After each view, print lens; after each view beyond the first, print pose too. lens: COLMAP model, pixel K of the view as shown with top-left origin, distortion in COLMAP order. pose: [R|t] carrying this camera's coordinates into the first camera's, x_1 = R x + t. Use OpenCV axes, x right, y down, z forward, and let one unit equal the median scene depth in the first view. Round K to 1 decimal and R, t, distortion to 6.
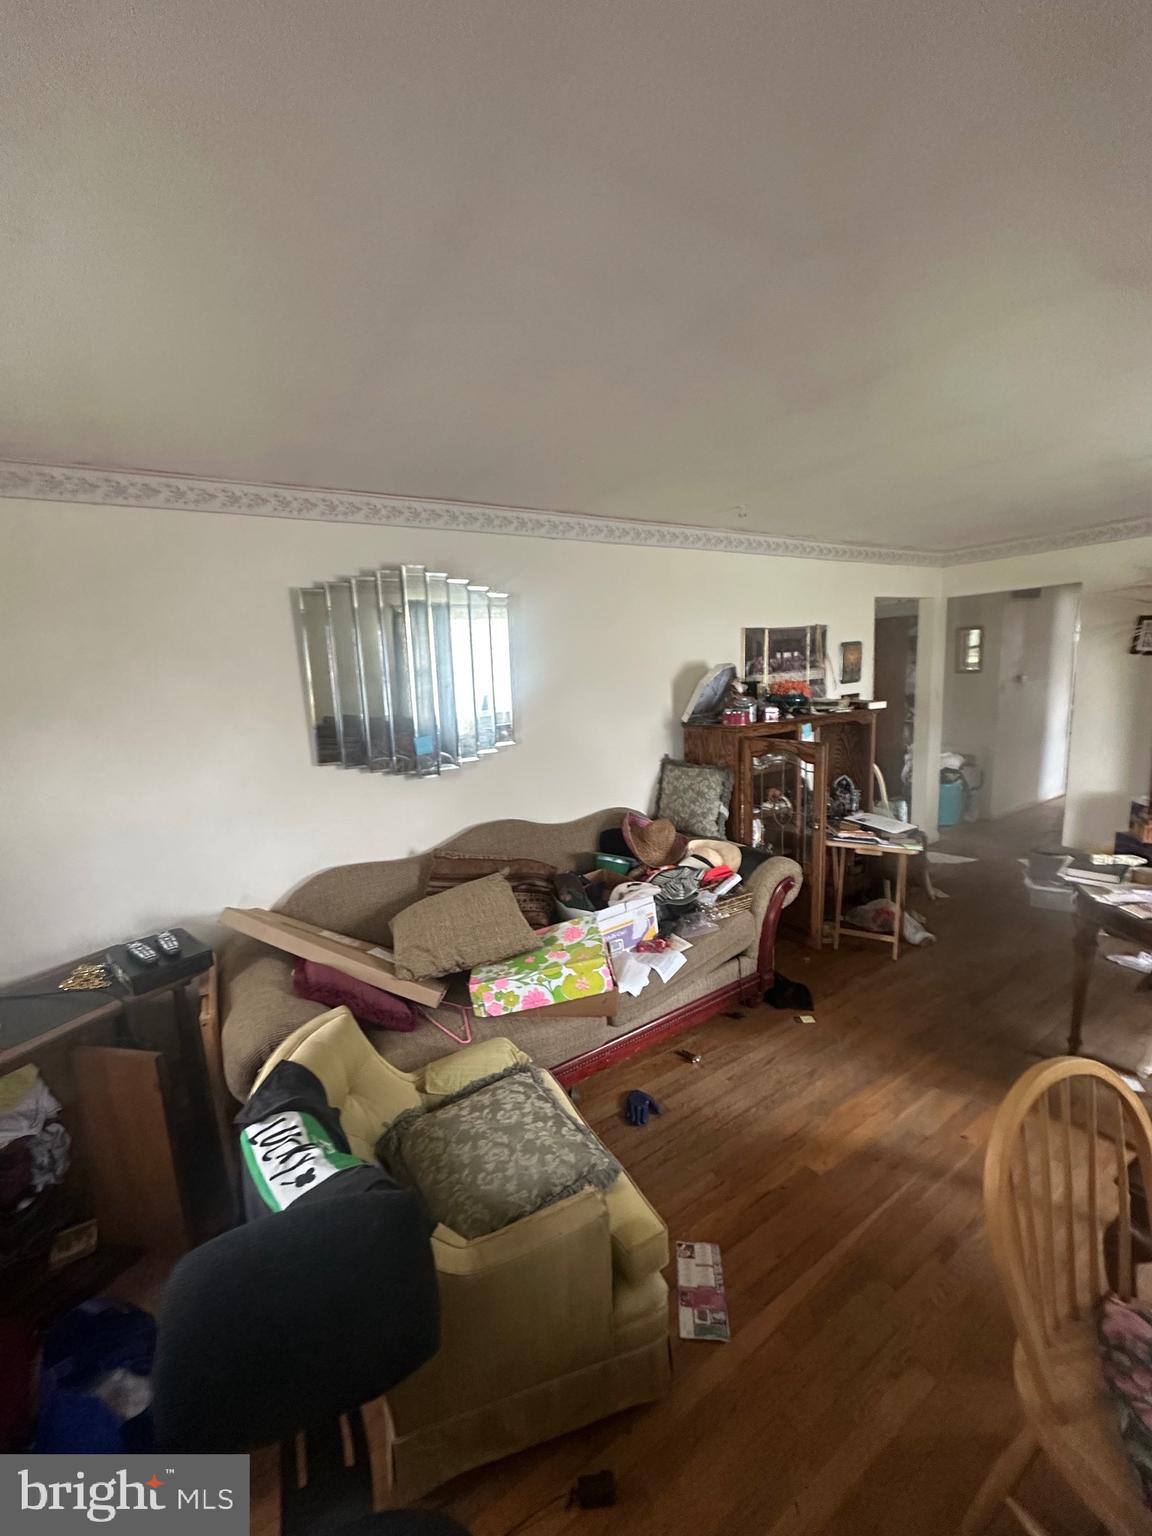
lens RADIAL K [[607.0, 0, 582.0], [0, 607.0, 767.8], [0, 0, 1]] dist [-0.001490, -0.000011]
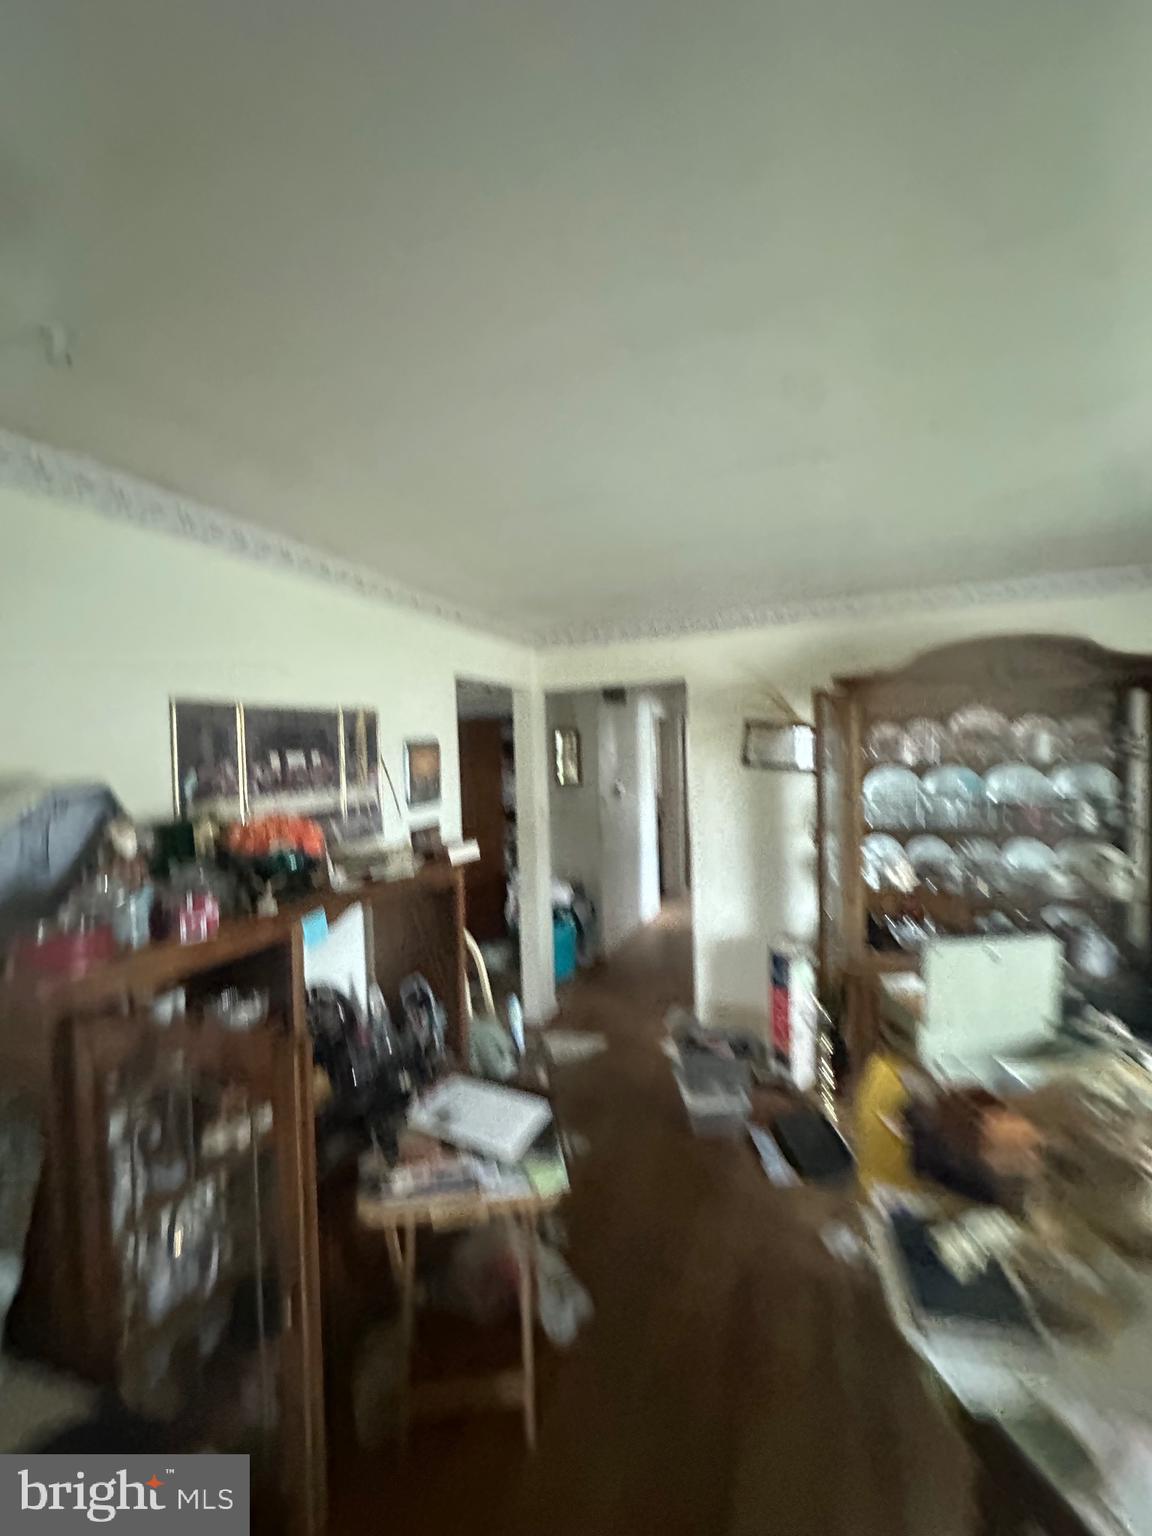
lens RADIAL K [[607.0, 0, 573.9], [0, 607.0, 762.2], [0, 0, 1]] dist [-0.001490, -0.000011]
pose [[0.820867, 0.014797, 0.570928, 0.270837], [0.085118, 0.985330, -0.147918, -0.100299], [-0.564742, 0.170017, 0.807565, 0.520286]]
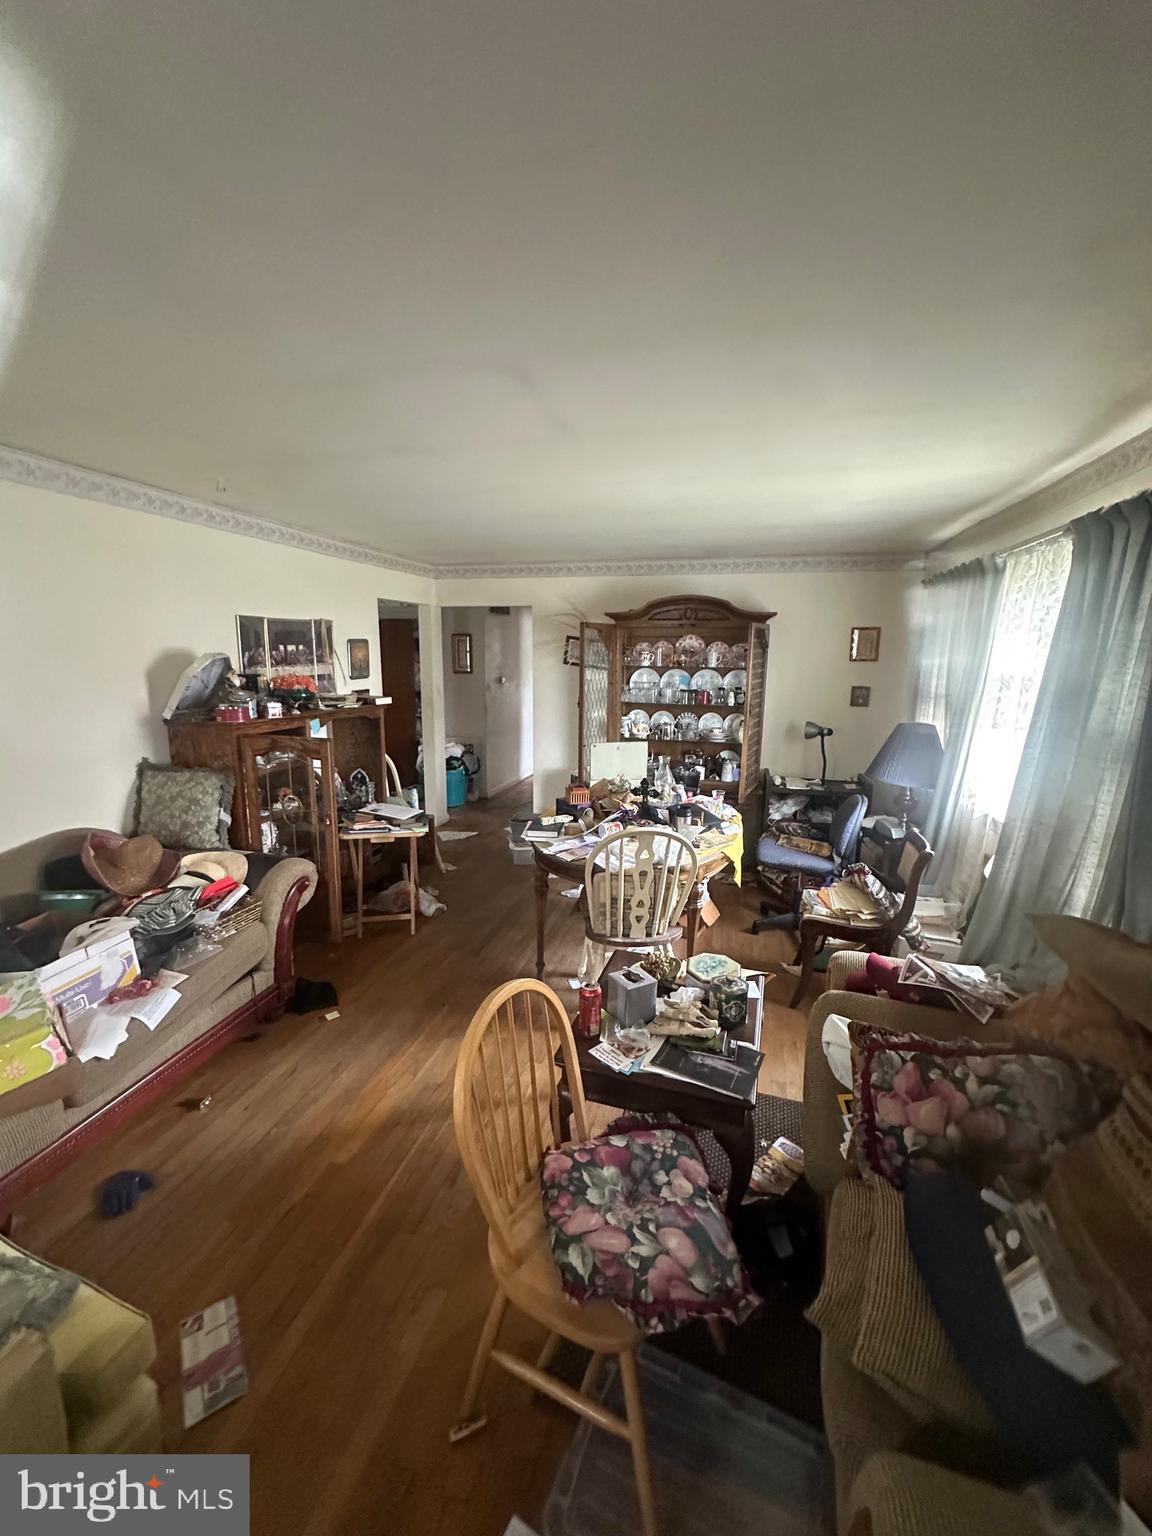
lens RADIAL K [[607.0, 0, 573.3], [0, 607.0, 767.9], [0, 0, 1]] dist [-0.001490, -0.000011]
pose [[0.749956, -0.064638, 0.658322, 0.031567], [0.058969, 0.997785, 0.030790, 0.000506], [-0.658854, 0.015729, 0.752107, -0.015379]]
